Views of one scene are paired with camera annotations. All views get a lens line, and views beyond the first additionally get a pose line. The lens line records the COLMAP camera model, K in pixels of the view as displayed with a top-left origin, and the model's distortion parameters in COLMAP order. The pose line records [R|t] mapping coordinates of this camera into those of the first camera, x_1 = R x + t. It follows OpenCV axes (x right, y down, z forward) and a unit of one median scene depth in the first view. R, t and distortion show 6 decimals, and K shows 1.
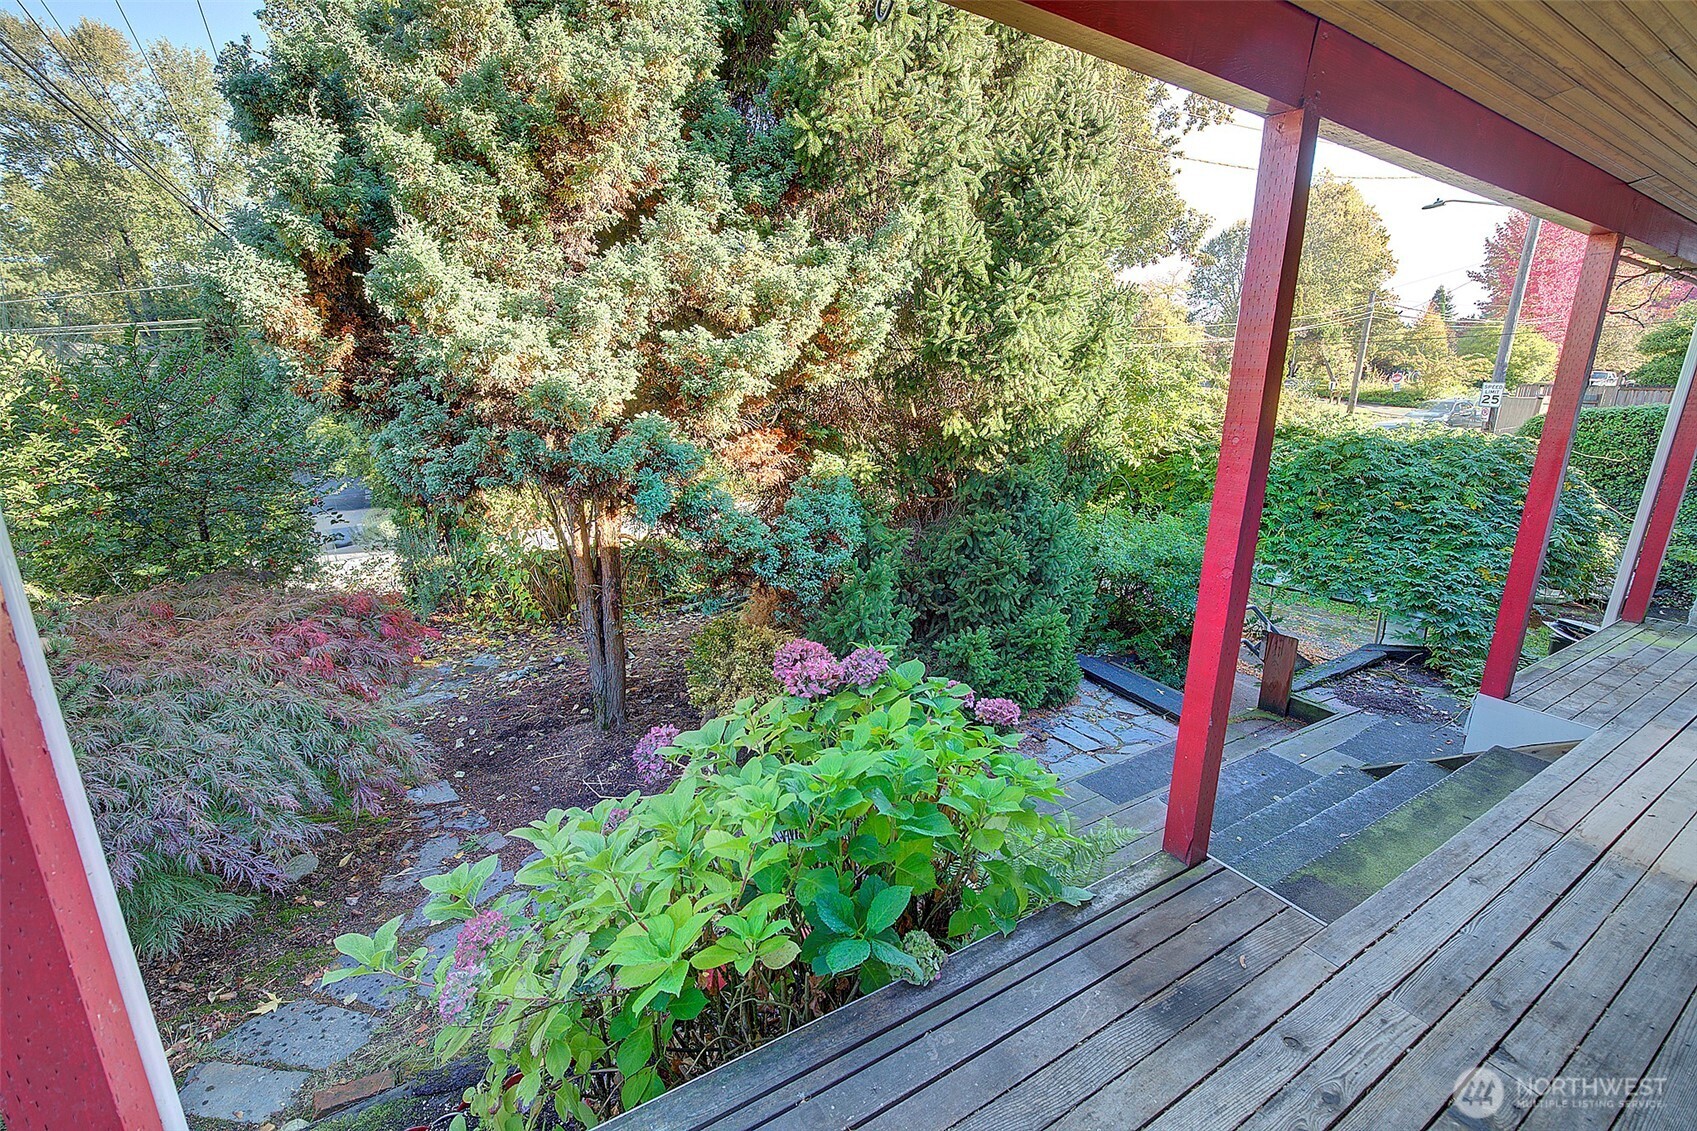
lens RADIAL K [[739.1, 0, 851.6], [0, 739.1, 567.6], [0, 0, 1]] dist [-0.012430, 0.002035]
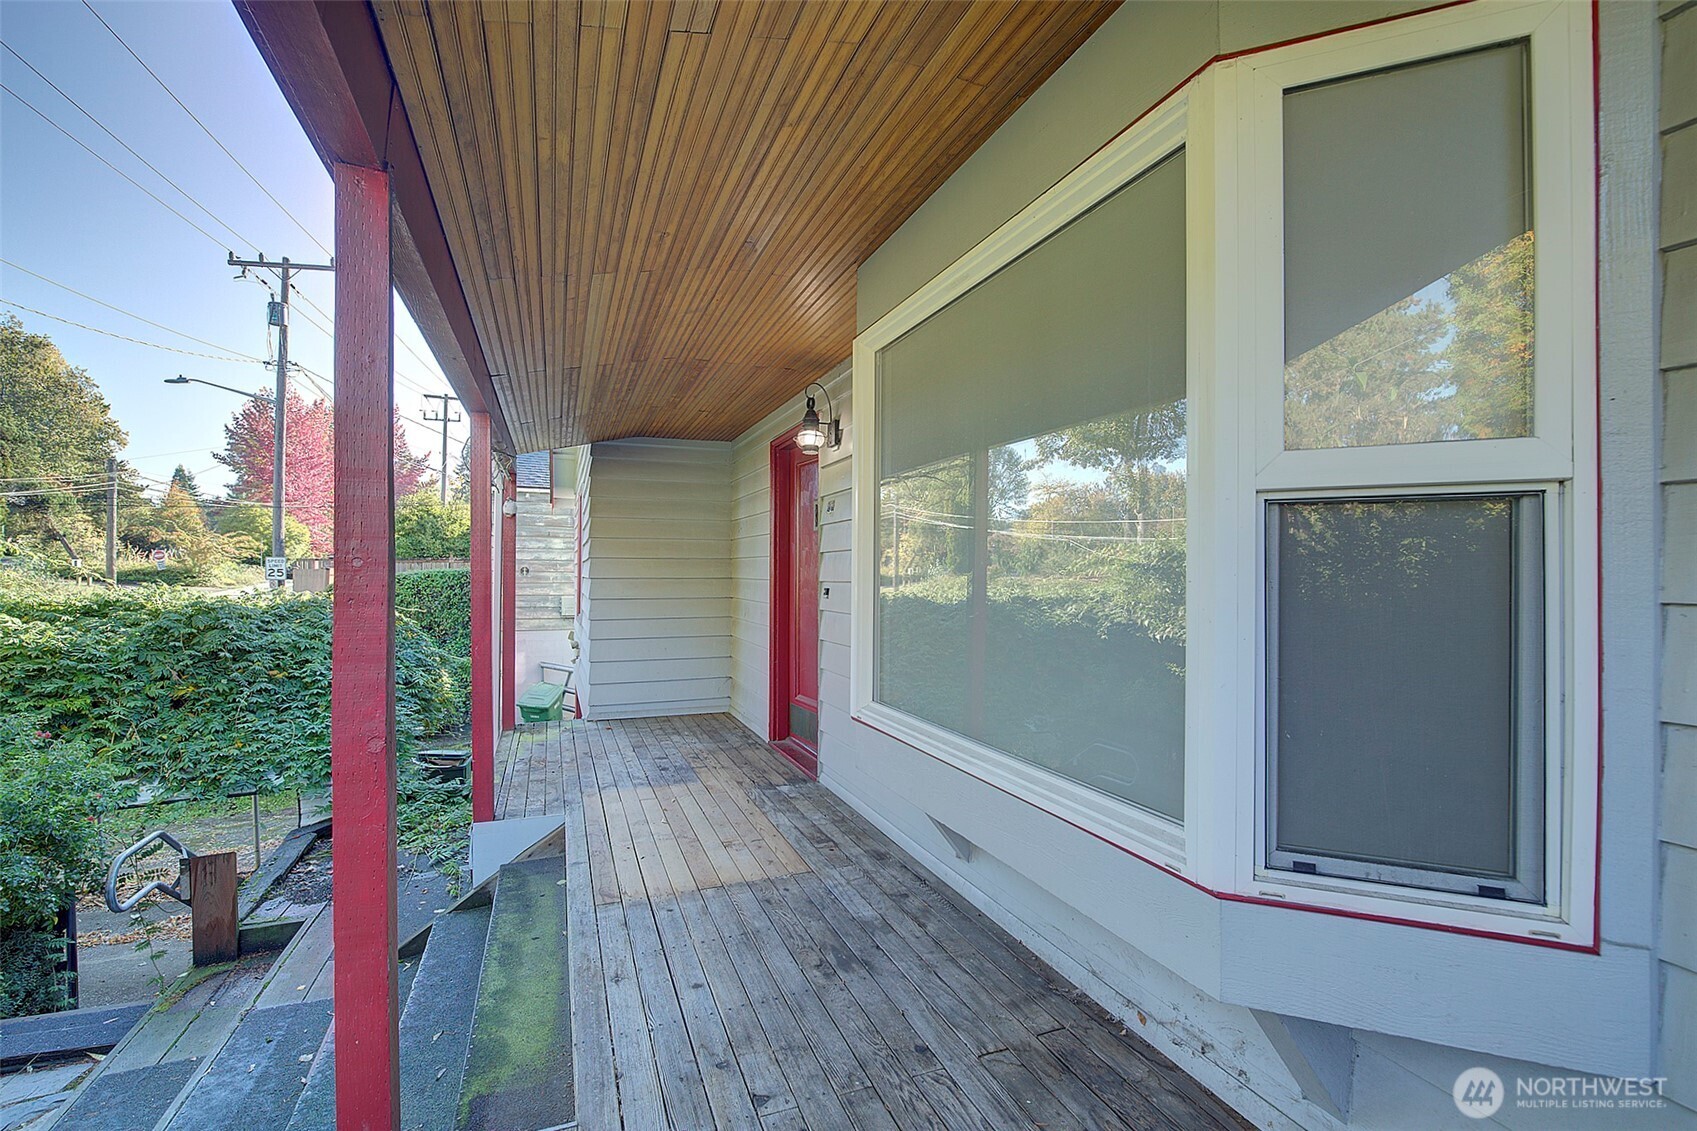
lens RADIAL K [[739.1, 0, 850.1], [0, 739.1, 565.8], [0, 0, 1]] dist [-0.012430, 0.002035]
pose [[0.169273, -0.010163, 0.985517, -0.036434], [0.248822, 0.967995, -0.032756, -0.007056], [-0.953643, 0.250763, 0.166385, 0.125129]]
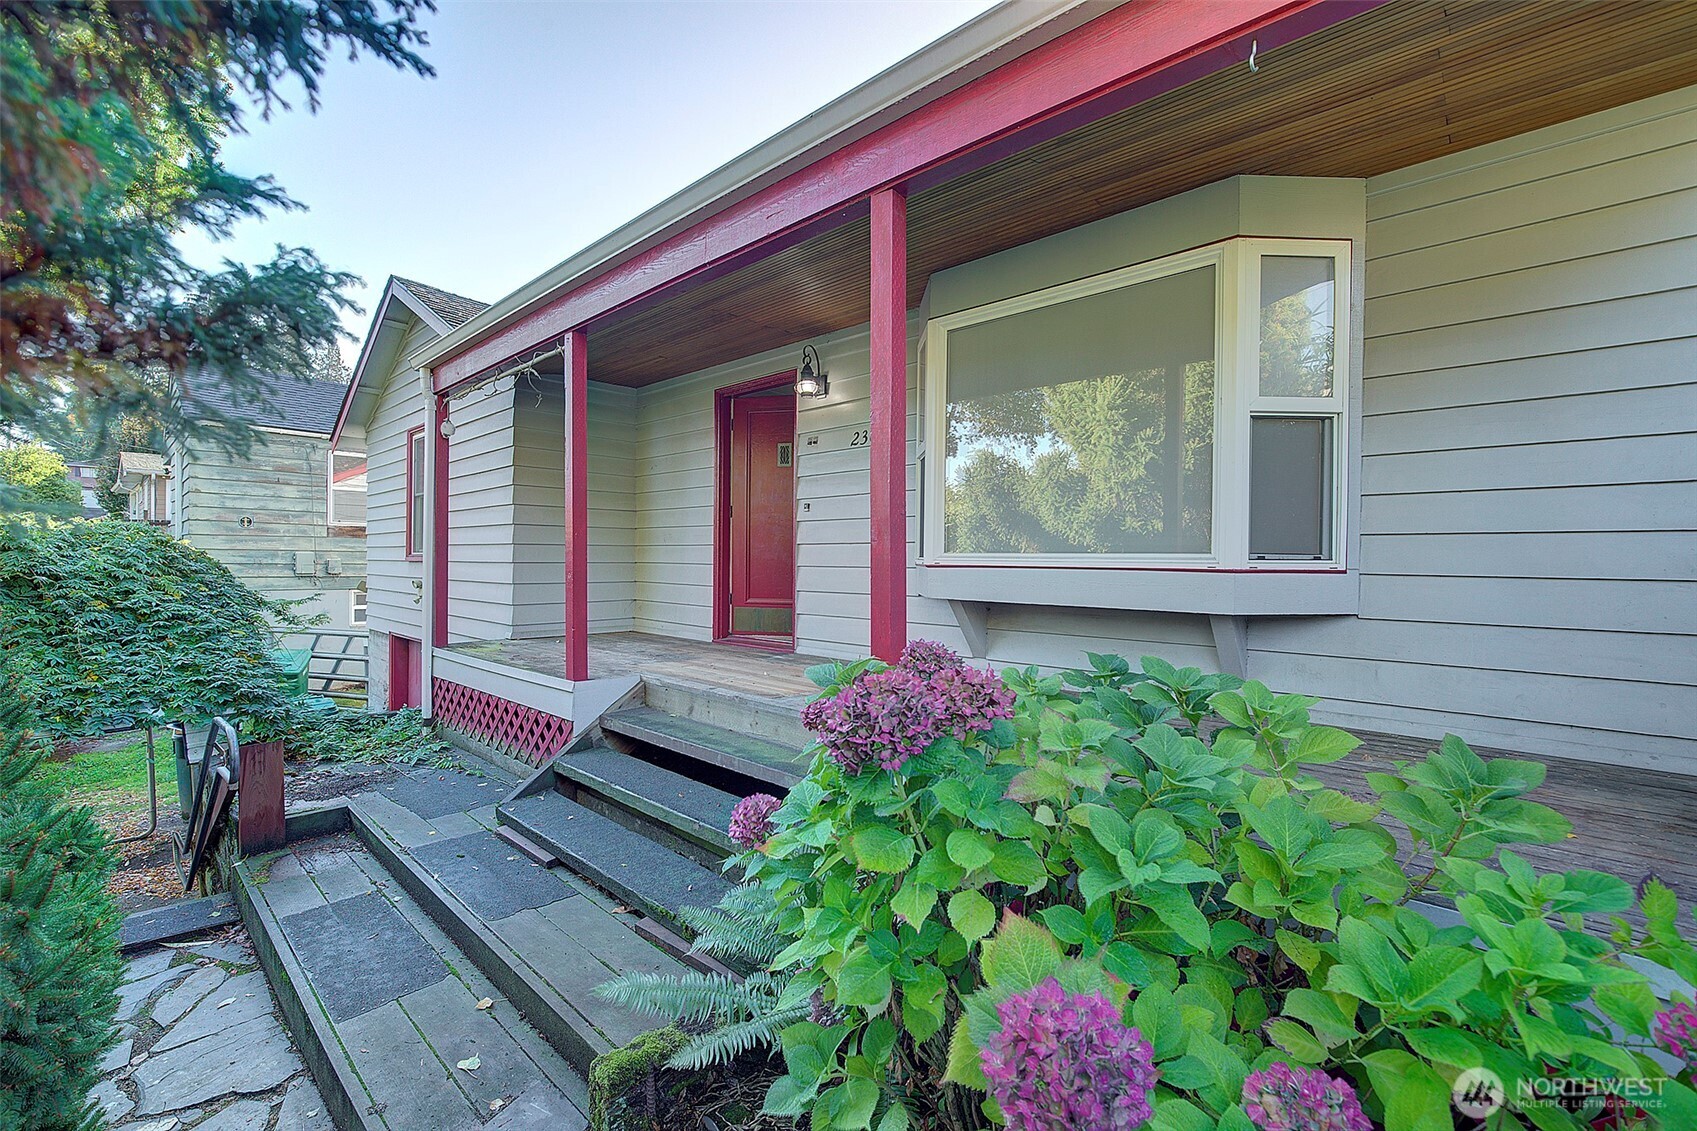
lens RADIAL K [[739.1, 0, 837.9], [0, 739.1, 570.1], [0, 0, 1]] dist [-0.012430, 0.002035]
pose [[-0.265713, -0.031528, 0.963536, -0.222020], [0.230064, 0.968514, 0.095136, -0.012901], [-0.936198, 0.246953, -0.250094, 0.439884]]
